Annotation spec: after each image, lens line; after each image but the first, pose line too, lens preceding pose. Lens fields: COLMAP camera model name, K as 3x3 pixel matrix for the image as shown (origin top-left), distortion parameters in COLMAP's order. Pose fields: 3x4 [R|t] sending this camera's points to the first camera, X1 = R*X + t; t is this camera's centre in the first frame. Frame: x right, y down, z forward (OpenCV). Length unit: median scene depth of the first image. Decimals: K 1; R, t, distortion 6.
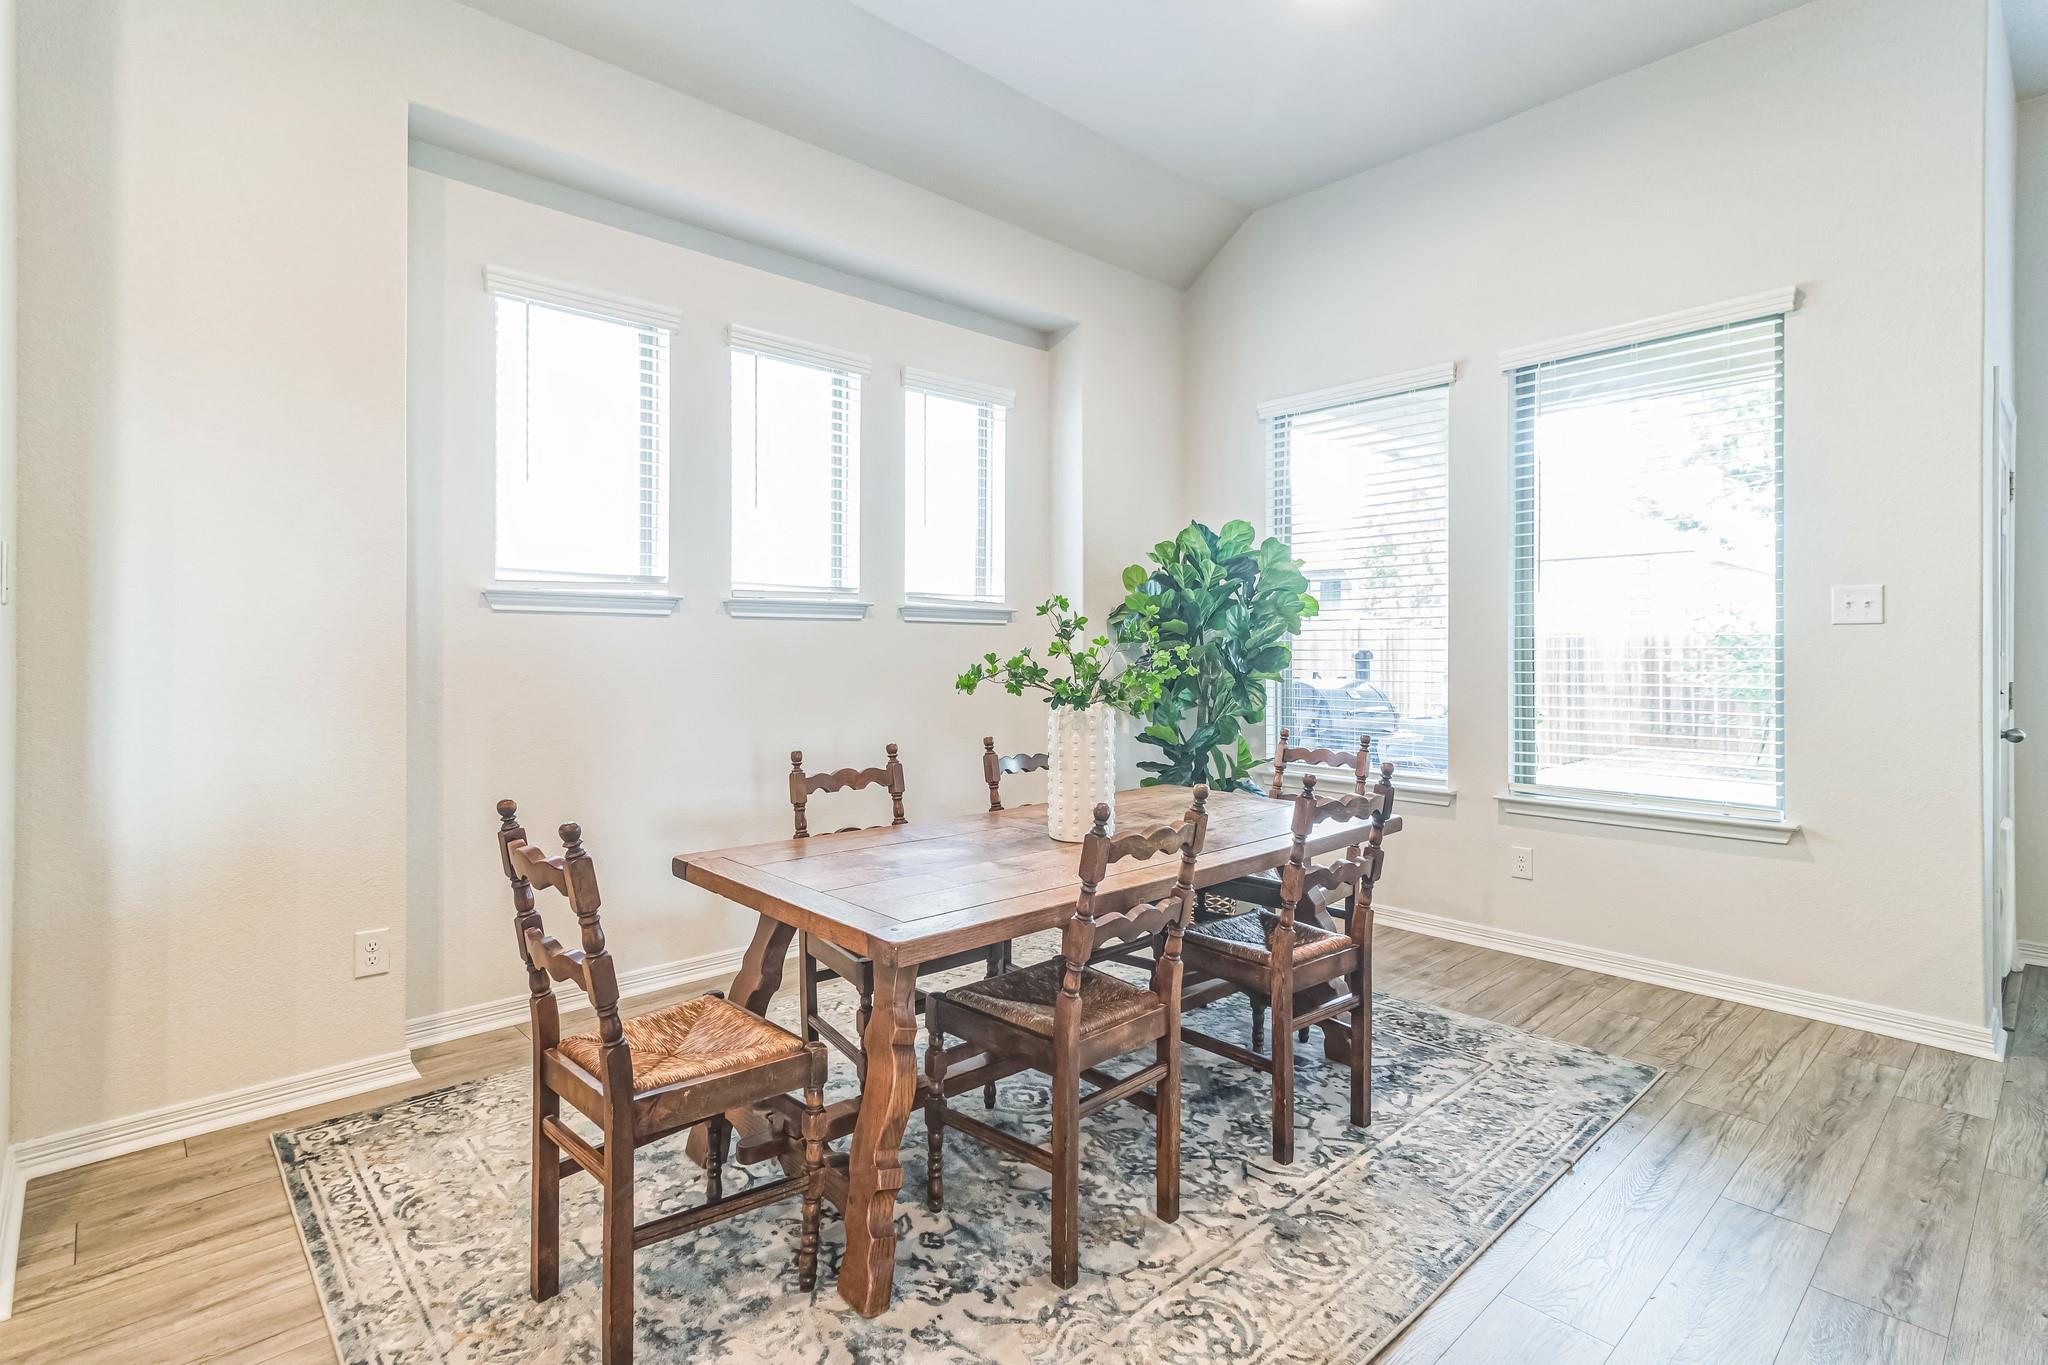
lens RADIAL K [[970.3, 0, 1027.7], [0, 970.3, 637.5], [0, 0, 1]] dist [0.006455, -0.000229]
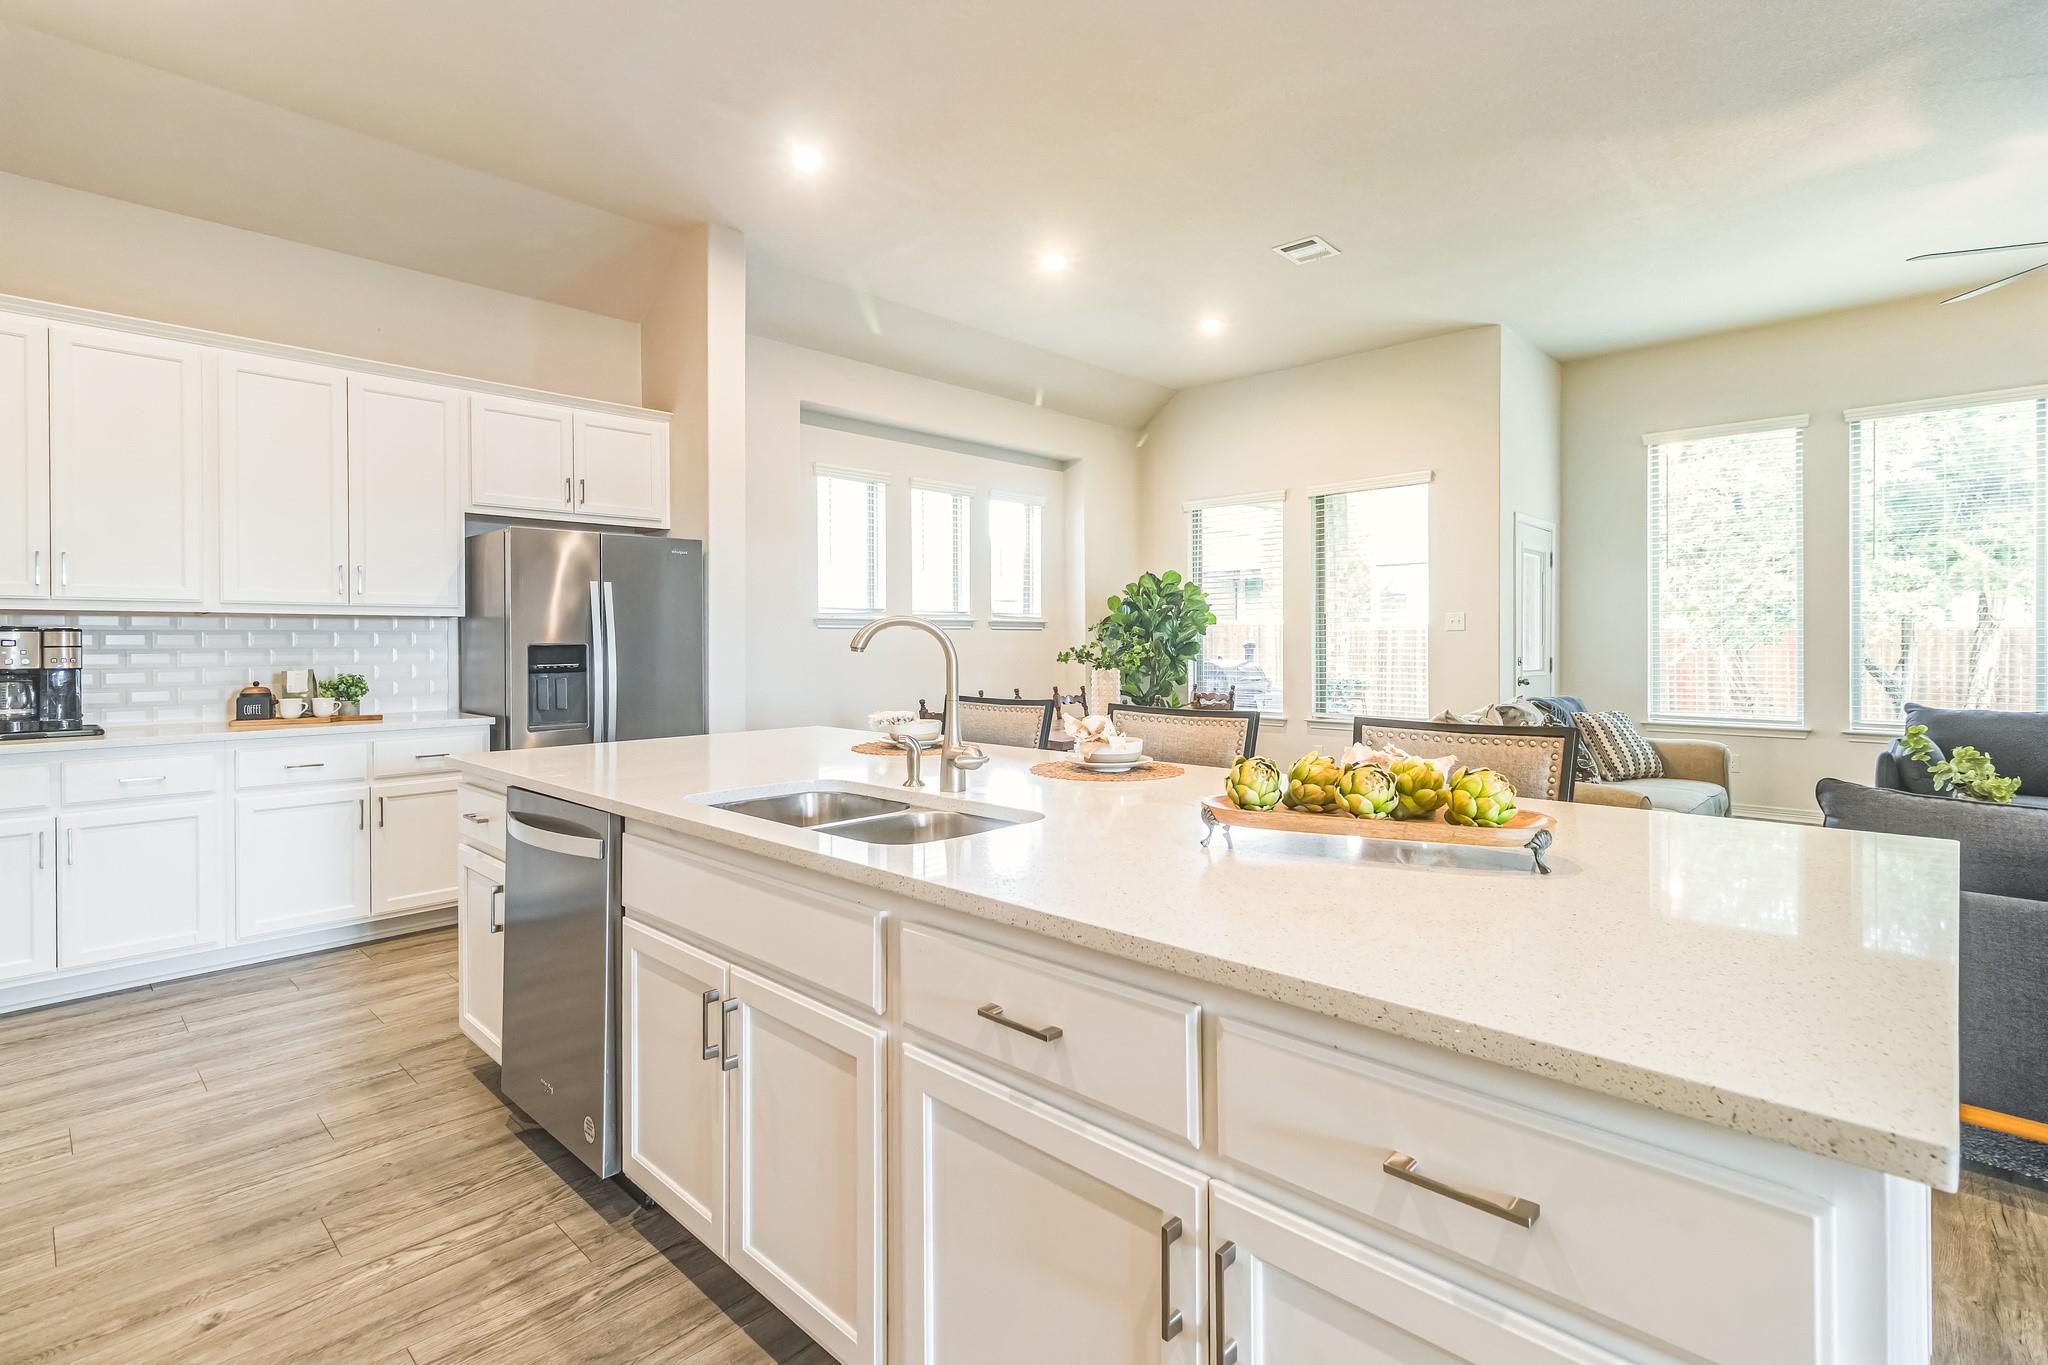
lens RADIAL K [[970.3, 0, 1009.6], [0, 970.3, 640.4], [0, 0, 1]] dist [0.006455, -0.000229]
pose [[0.998950, -0.007360, 0.045218, -0.170674], [0.006783, 0.999894, 0.012887, -0.018680], [-0.045308, -0.012567, 0.998894, -0.806275]]
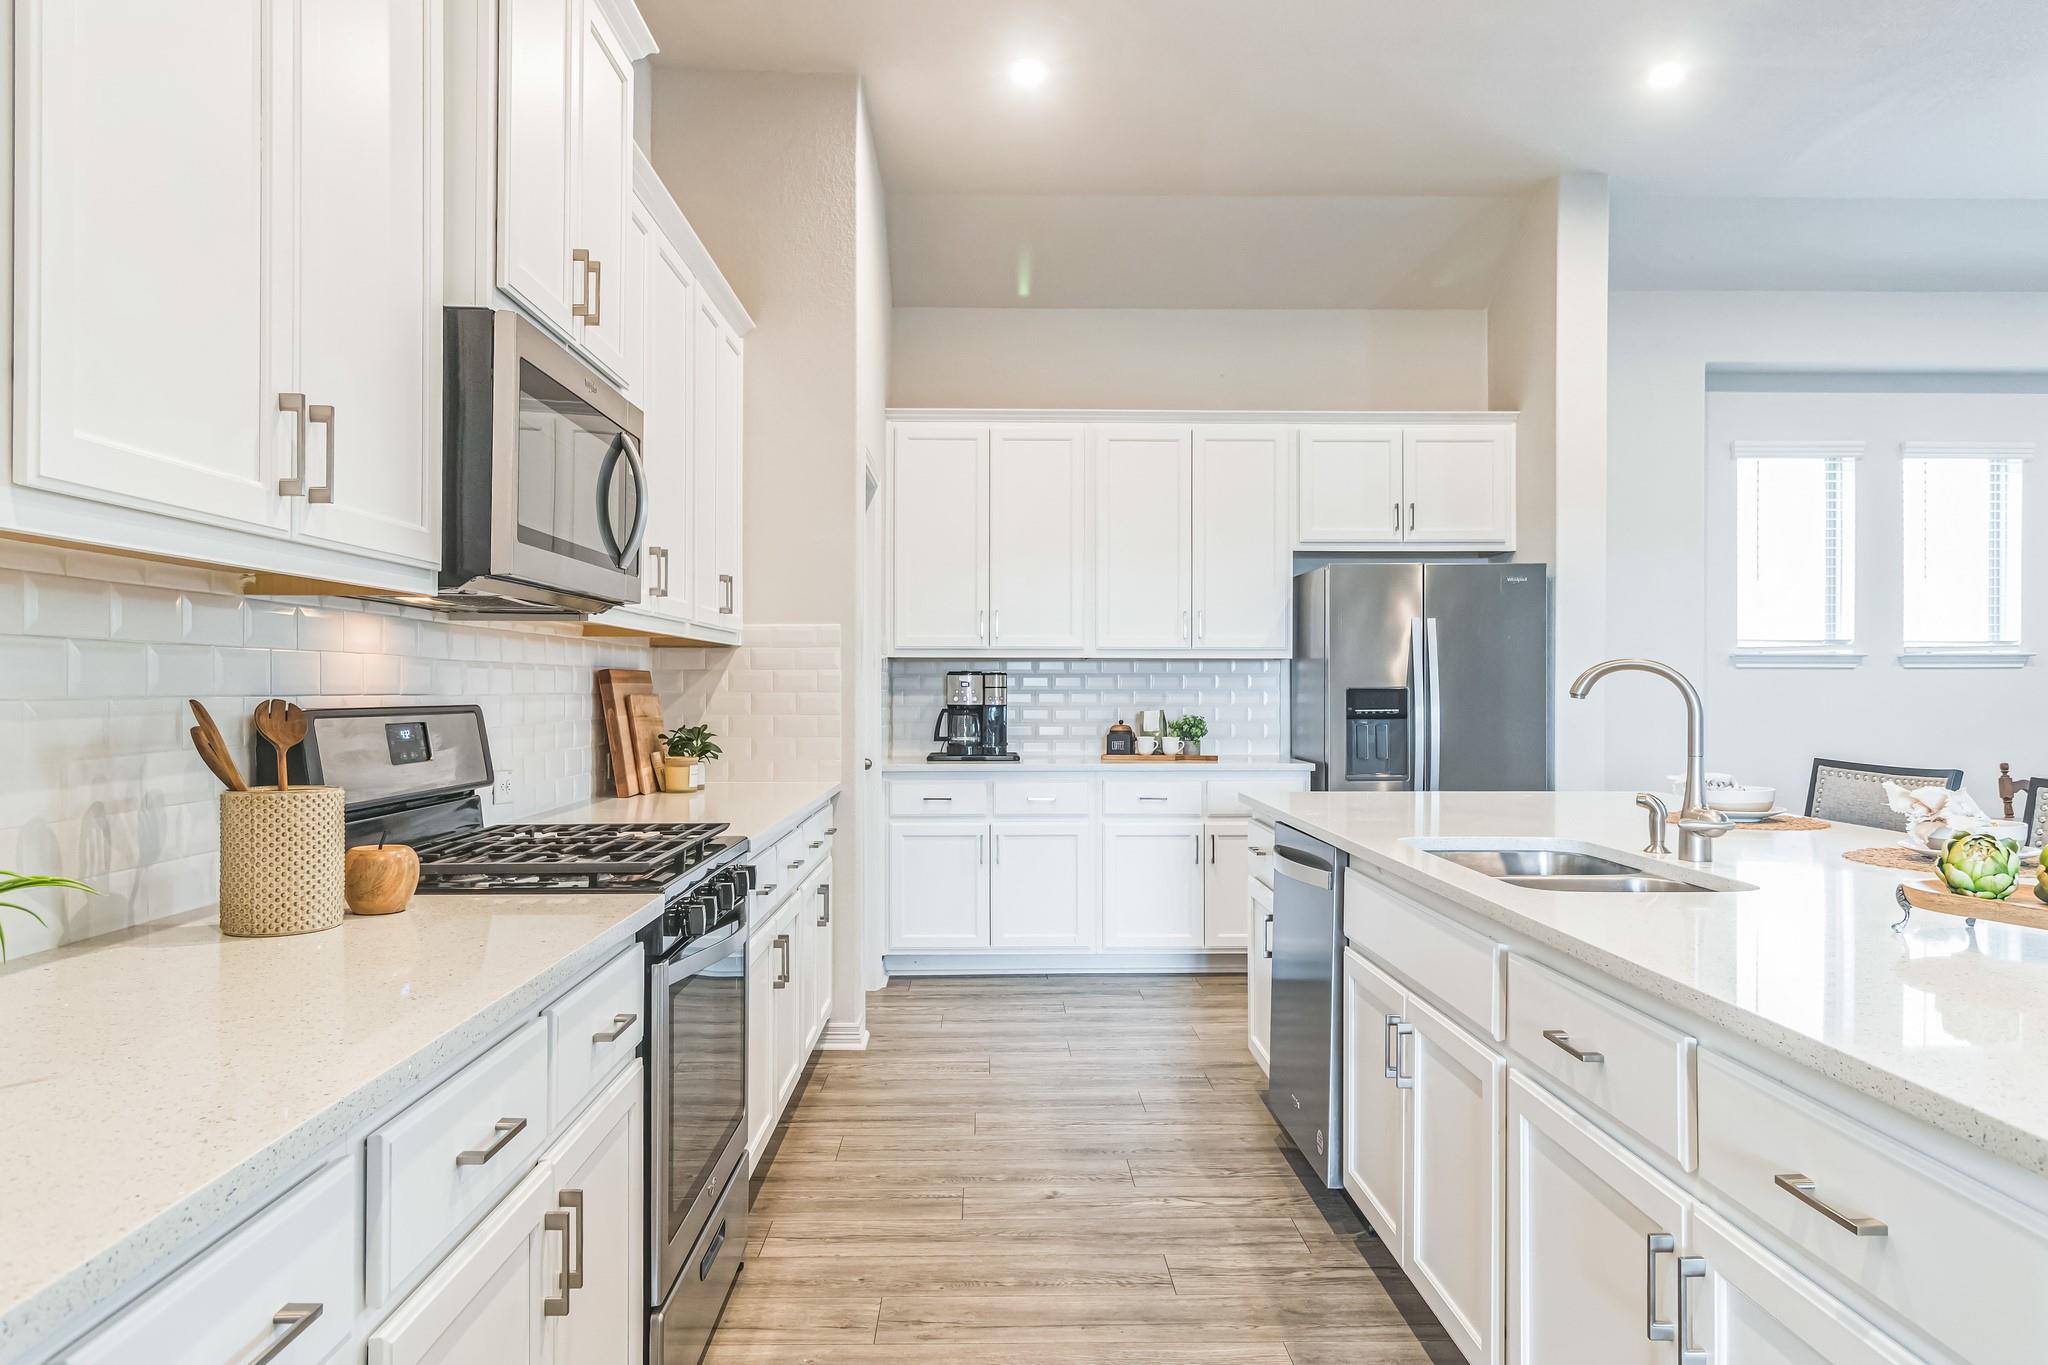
lens RADIAL K [[1332.9, 0, 1022.7], [0, 1332.9, 684.2], [0, 0, 1]] dist [0.005859, 0.002301]
pose [[0.746317, -0.002937, -0.665584, 0.002925], [0.009975, 0.999927, 0.006772, -0.020536], [0.665516, -0.011694, 0.746292, -0.954753]]
